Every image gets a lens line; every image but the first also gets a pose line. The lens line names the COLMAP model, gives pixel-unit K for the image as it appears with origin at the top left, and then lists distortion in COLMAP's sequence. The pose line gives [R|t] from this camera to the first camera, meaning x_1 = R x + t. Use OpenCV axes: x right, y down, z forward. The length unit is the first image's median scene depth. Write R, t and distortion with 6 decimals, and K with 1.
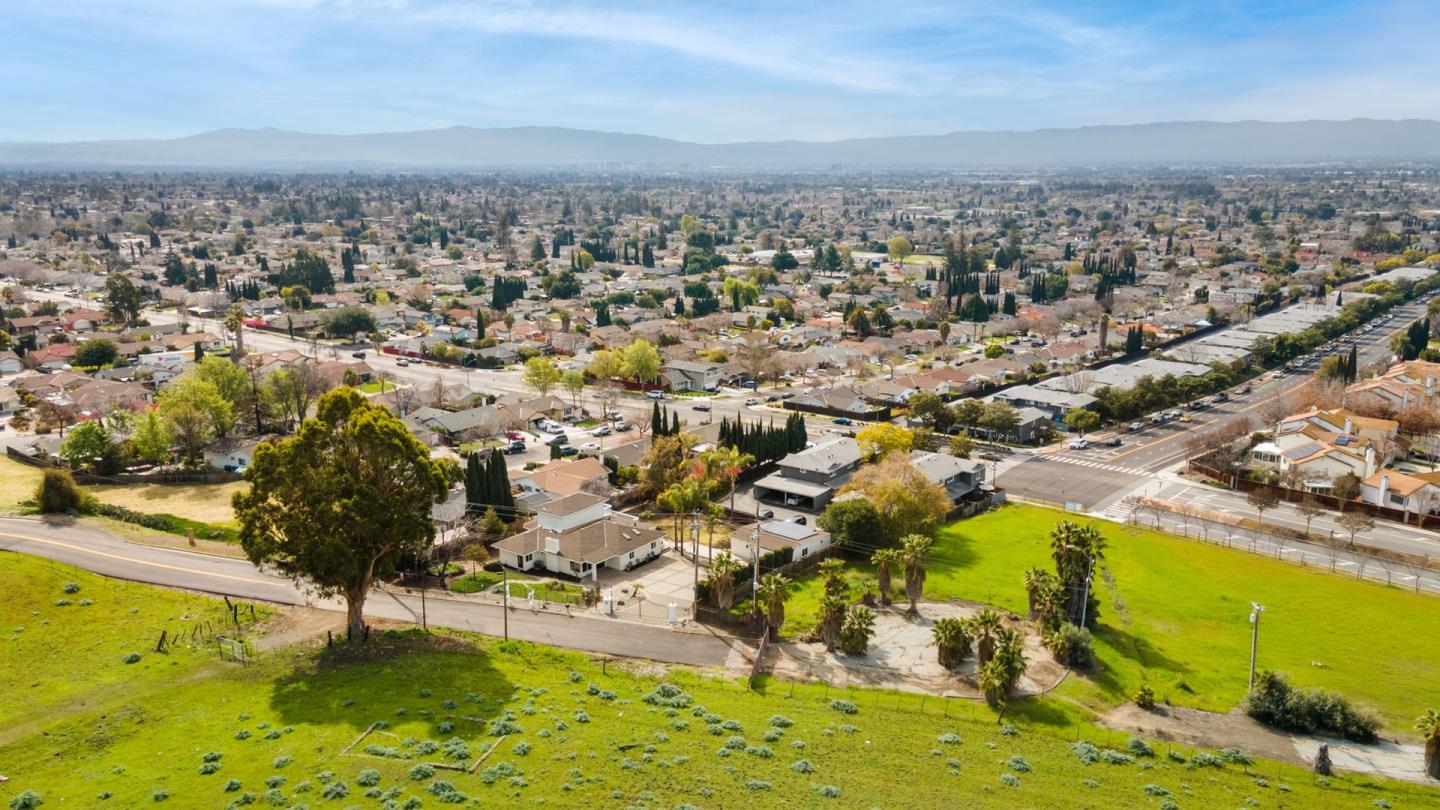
lens RADIAL K [[1069.1, 0, 724.6], [0, 1069.1, 407.6], [0, 0, 1]] dist [0.033077, 0.001570]
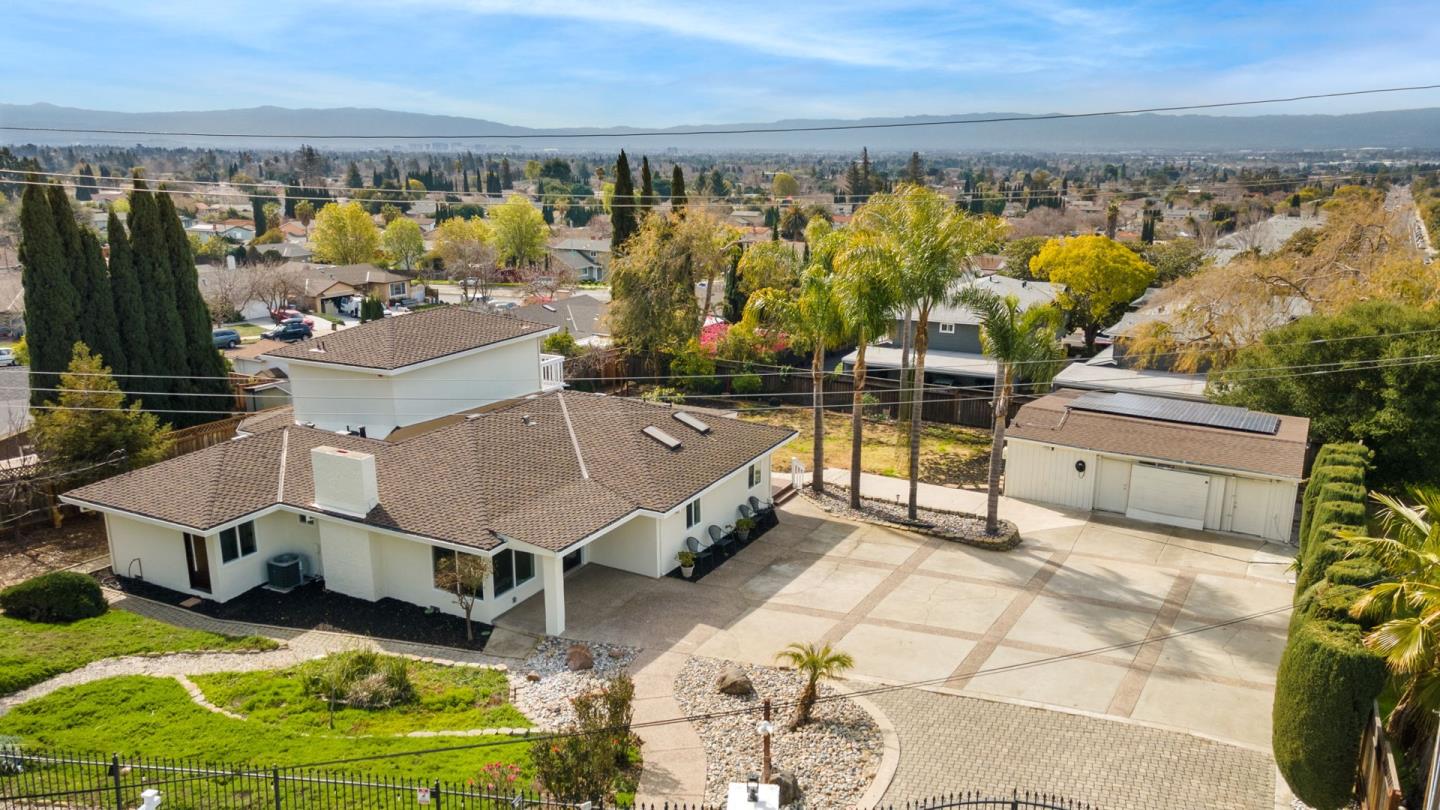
lens RADIAL K [[1069.1, 0, 724.6], [0, 1069.1, 407.6], [0, 0, 1]] dist [0.033077, 0.001570]
pose [[0.988359, -0.030130, 0.149124, -0.115621], [0.028687, 0.999519, 0.011821, 0.112369], [-0.149408, -0.007406, 0.988748, 0.764412]]
